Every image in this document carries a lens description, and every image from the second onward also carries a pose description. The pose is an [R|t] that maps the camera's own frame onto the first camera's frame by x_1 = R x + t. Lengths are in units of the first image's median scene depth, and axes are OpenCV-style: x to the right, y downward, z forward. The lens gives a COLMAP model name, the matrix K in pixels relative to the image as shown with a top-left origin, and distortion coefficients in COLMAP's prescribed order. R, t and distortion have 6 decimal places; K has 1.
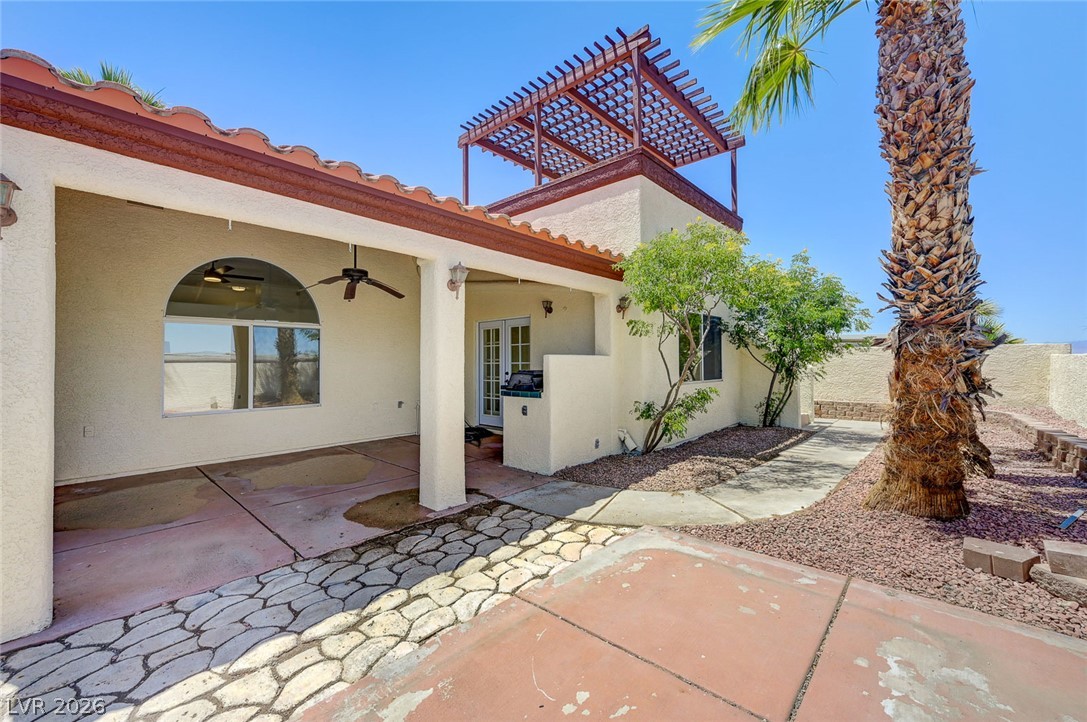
lens RADIAL K [[429.6, 0, 544.8], [0, 429.6, 361.1], [0, 0, 1]] dist [-0.002394, -0.000486]
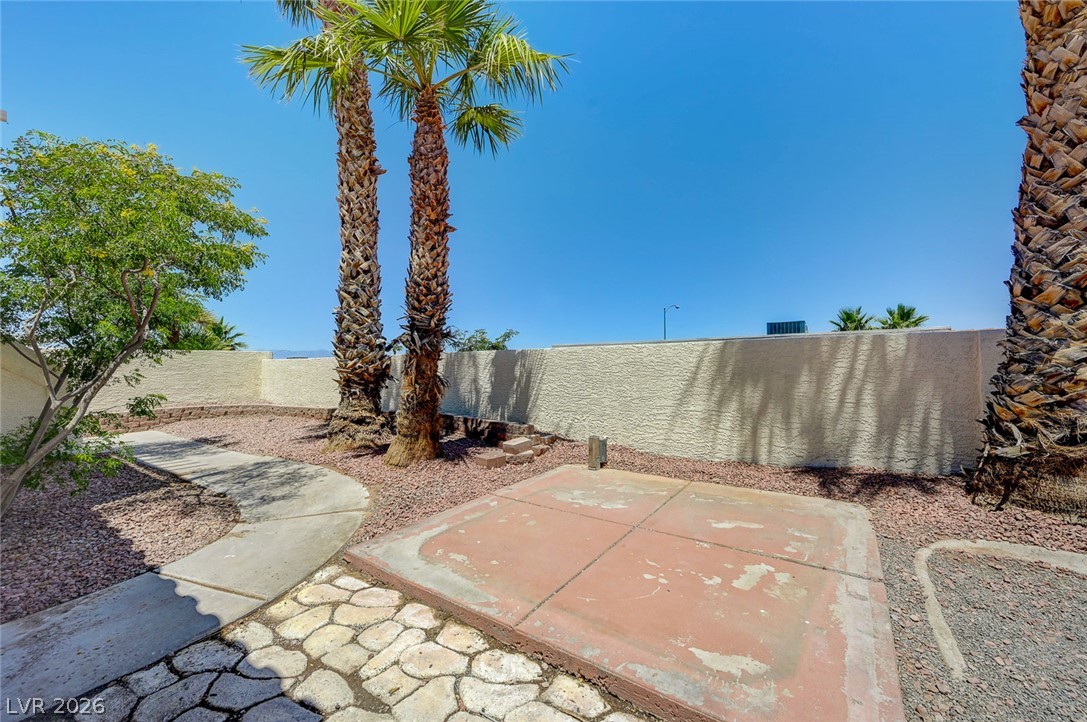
lens RADIAL K [[429.6, 0, 548.6], [0, 429.6, 363.3], [0, 0, 1]] dist [-0.002394, -0.000486]
pose [[-0.133312, 0.009043, 0.991033, -0.678383], [0.009878, 0.999921, -0.007795, 0.042058], [-0.991025, 0.008750, -0.133390, 0.796021]]
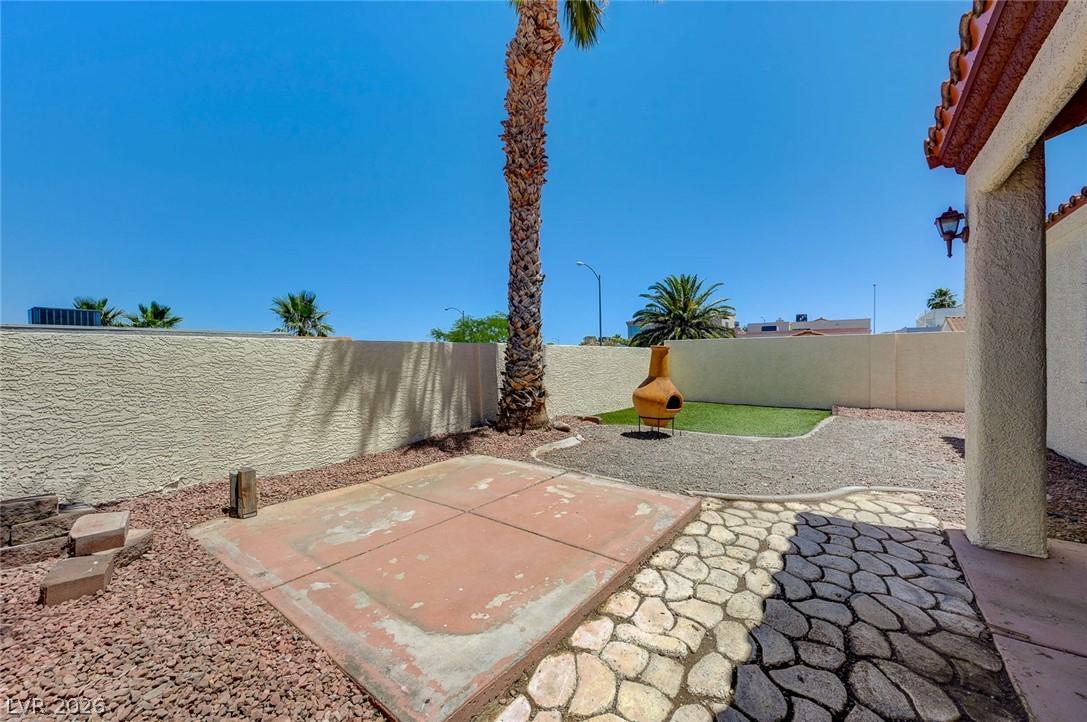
lens RADIAL K [[429.6, 0, 549.9], [0, 429.6, 359.5], [0, 0, 1]] dist [-0.002394, -0.000486]
pose [[-0.993735, 0.015611, -0.110670, 0.173741], [0.015101, 0.999871, 0.005446, 0.029648], [0.110741, 0.003740, -0.993842, 1.547286]]
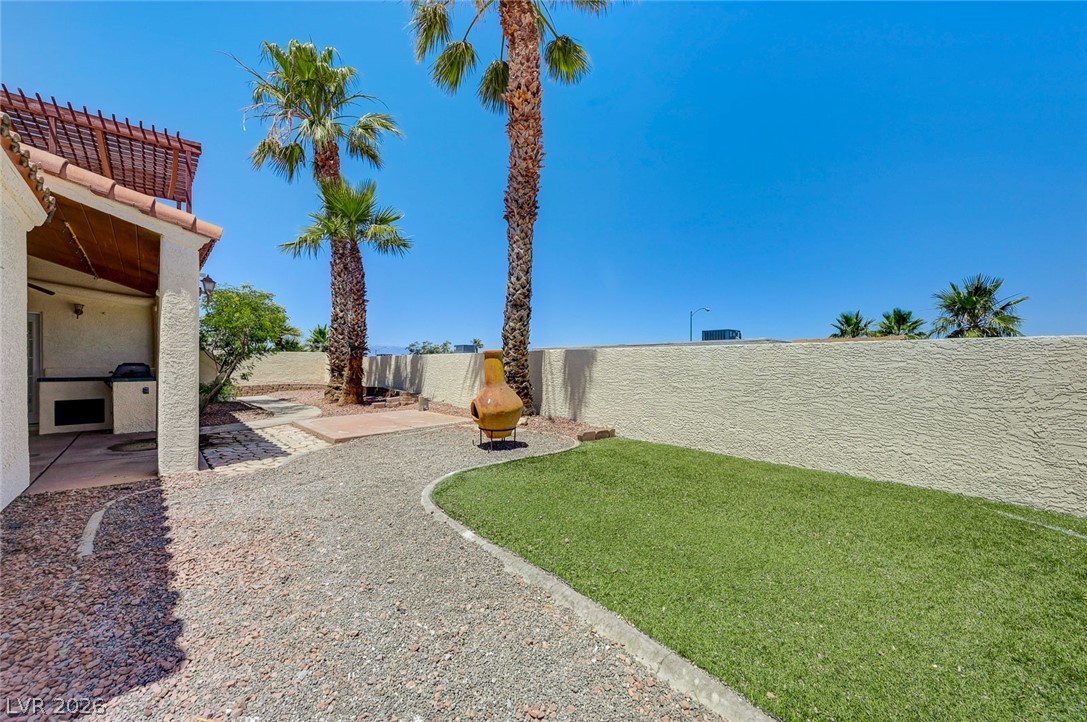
lens RADIAL K [[429.6, 0, 548.5], [0, 429.6, 362.3], [0, 0, 1]] dist [-0.002394, -0.000486]
pose [[0.076476, 0.005274, 0.997057, -2.400525], [-0.003963, 0.999980, -0.004985, 0.041690], [-0.997064, -0.003570, 0.076495, -0.775045]]
